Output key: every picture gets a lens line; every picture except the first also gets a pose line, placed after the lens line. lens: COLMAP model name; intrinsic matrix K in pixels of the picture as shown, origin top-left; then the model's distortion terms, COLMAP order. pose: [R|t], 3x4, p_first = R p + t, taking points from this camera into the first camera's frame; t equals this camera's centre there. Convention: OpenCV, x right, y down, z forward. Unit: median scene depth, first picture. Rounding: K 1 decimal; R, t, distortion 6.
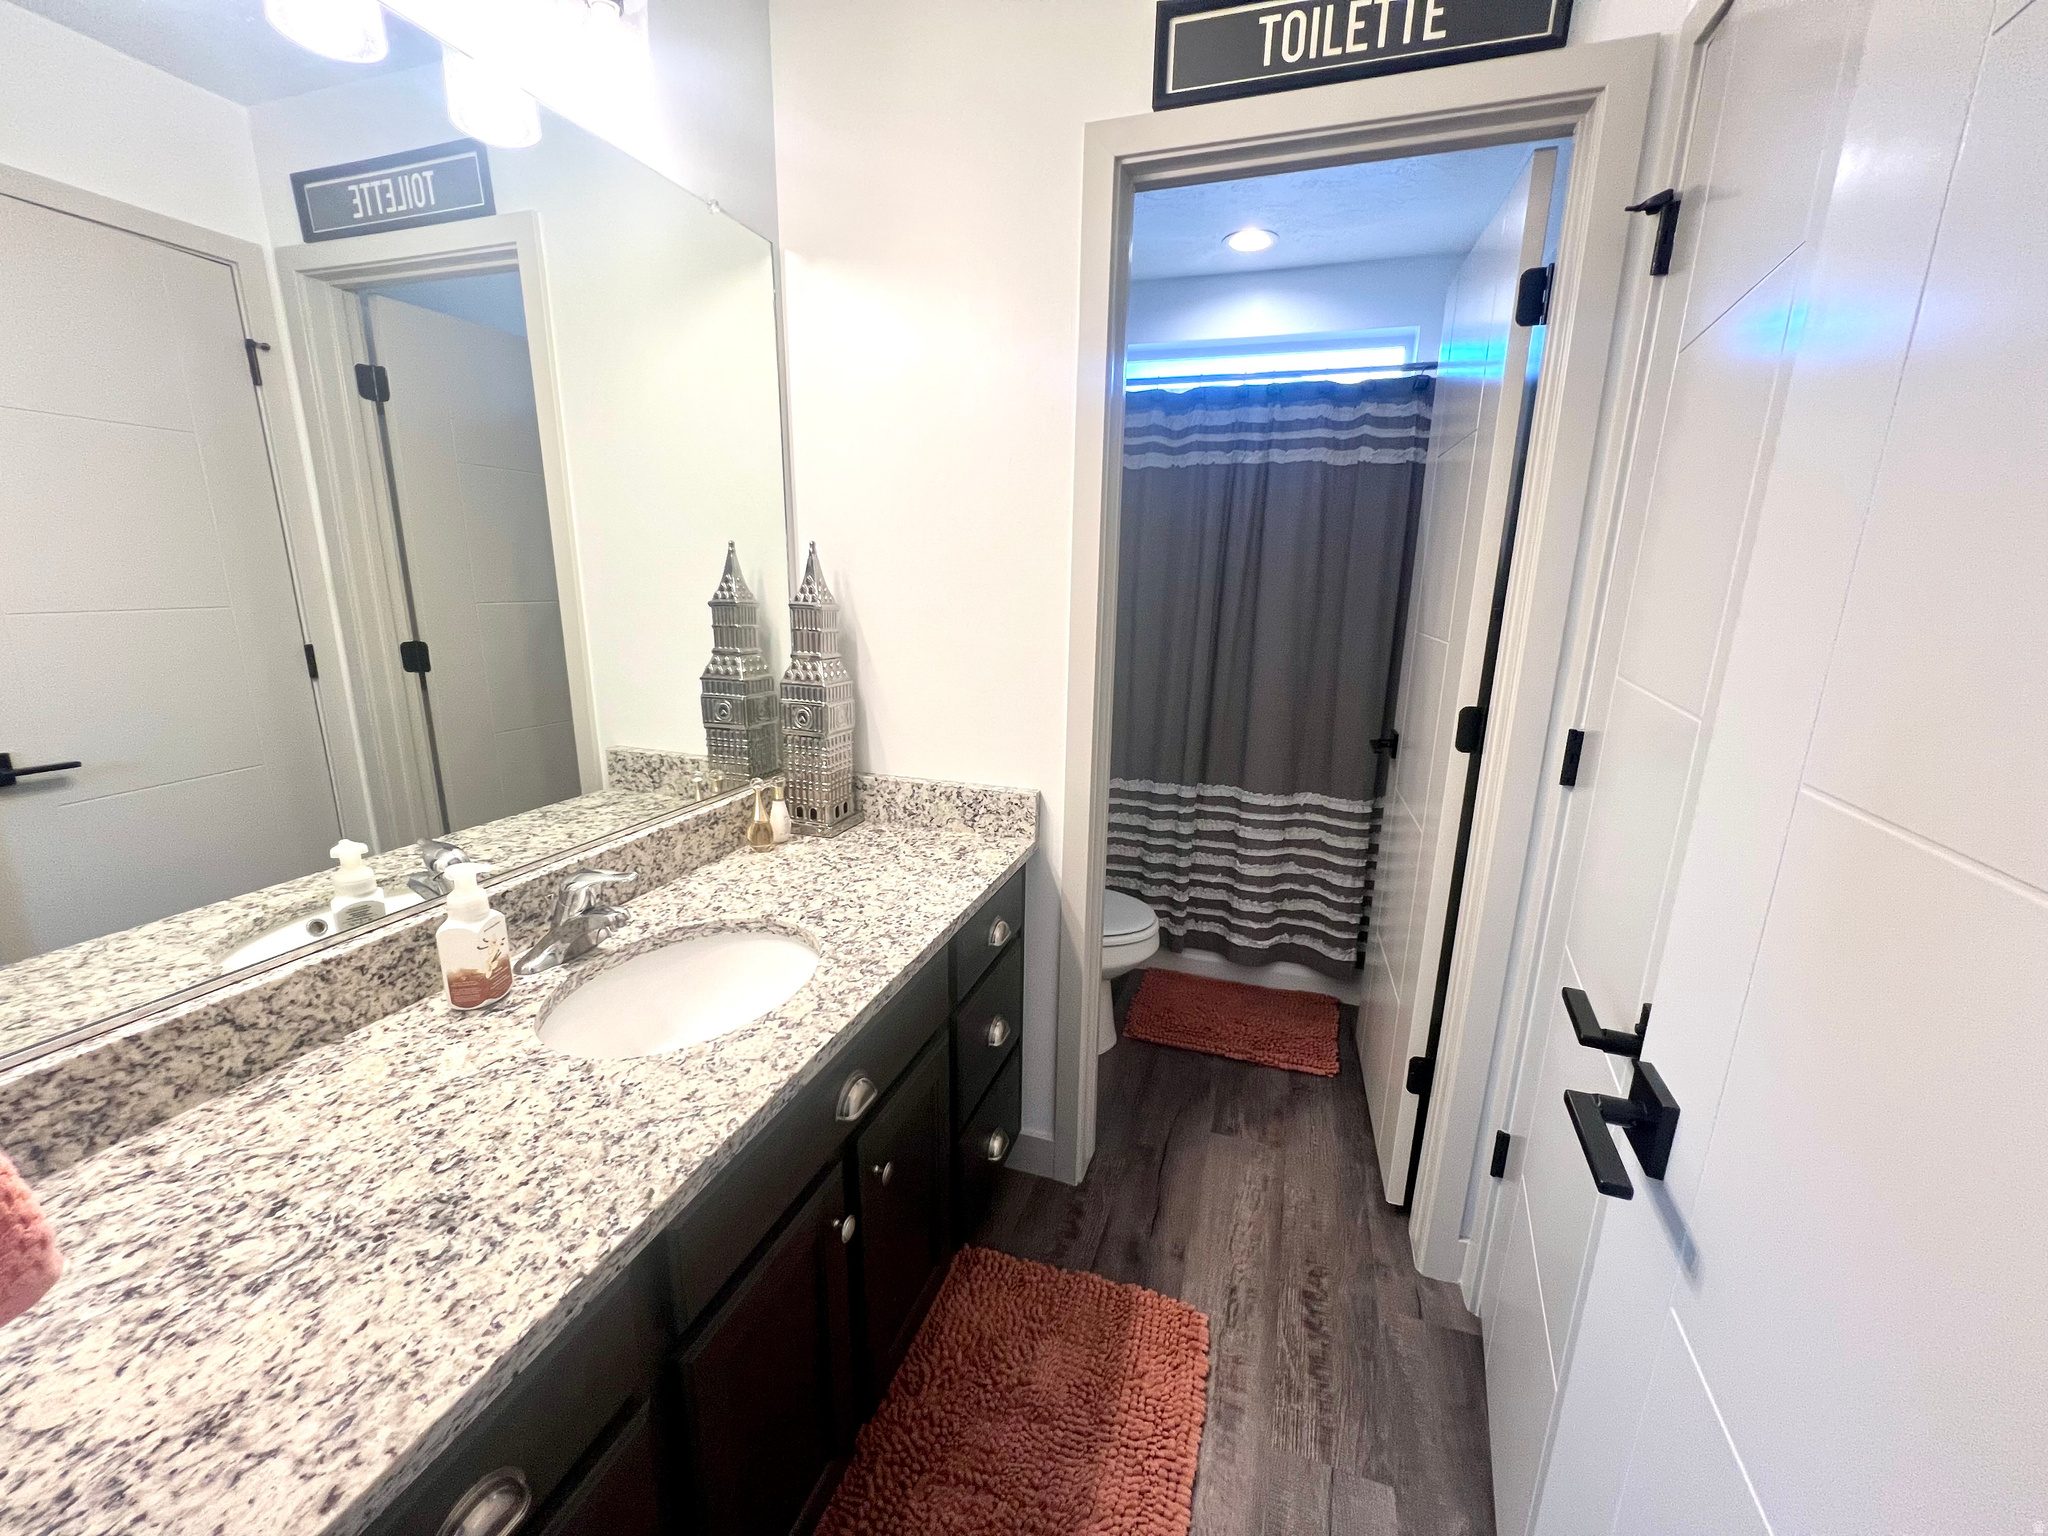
lens RADIAL K [[824.6, 0, 1024.0], [0, 824.6, 768.0], [0, 0, 1]] dist [-0.000741, 0.000558]
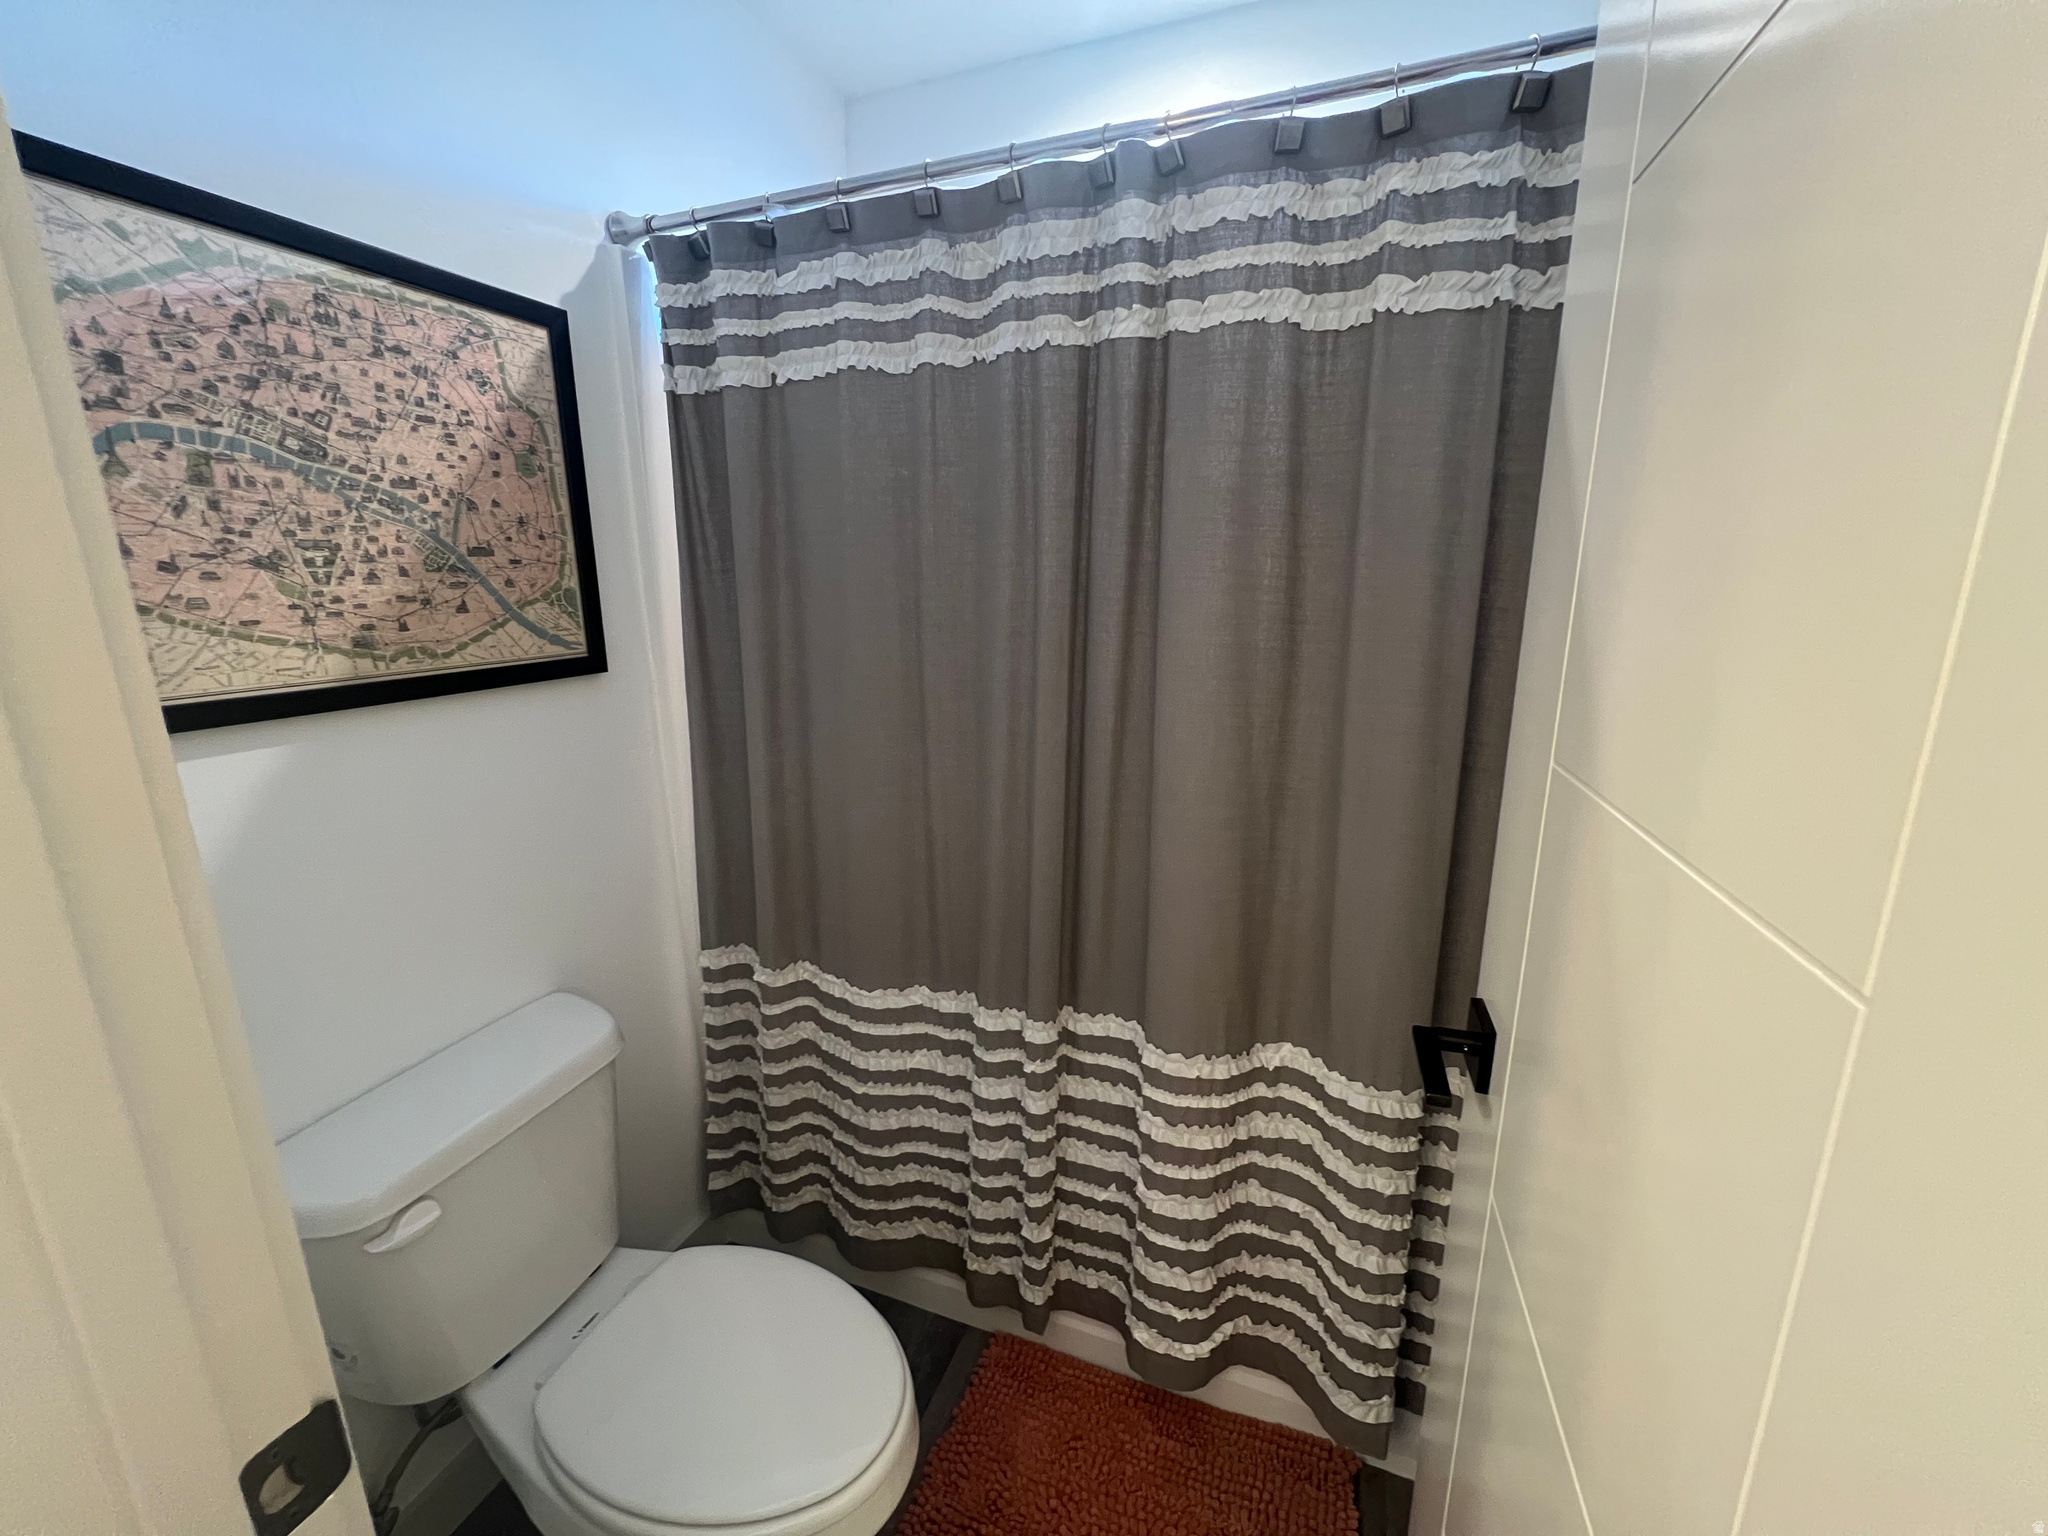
lens RADIAL K [[820.8, 0, 1022.2], [0, 820.8, 765.5], [0, 0, 1]] dist [-0.001383, -0.000370]
pose [[0.998827, -0.016778, -0.045416, 0.232010], [0.016444, 0.999835, -0.007715, -0.136244], [0.045538, 0.006960, 0.998938, 0.553109]]
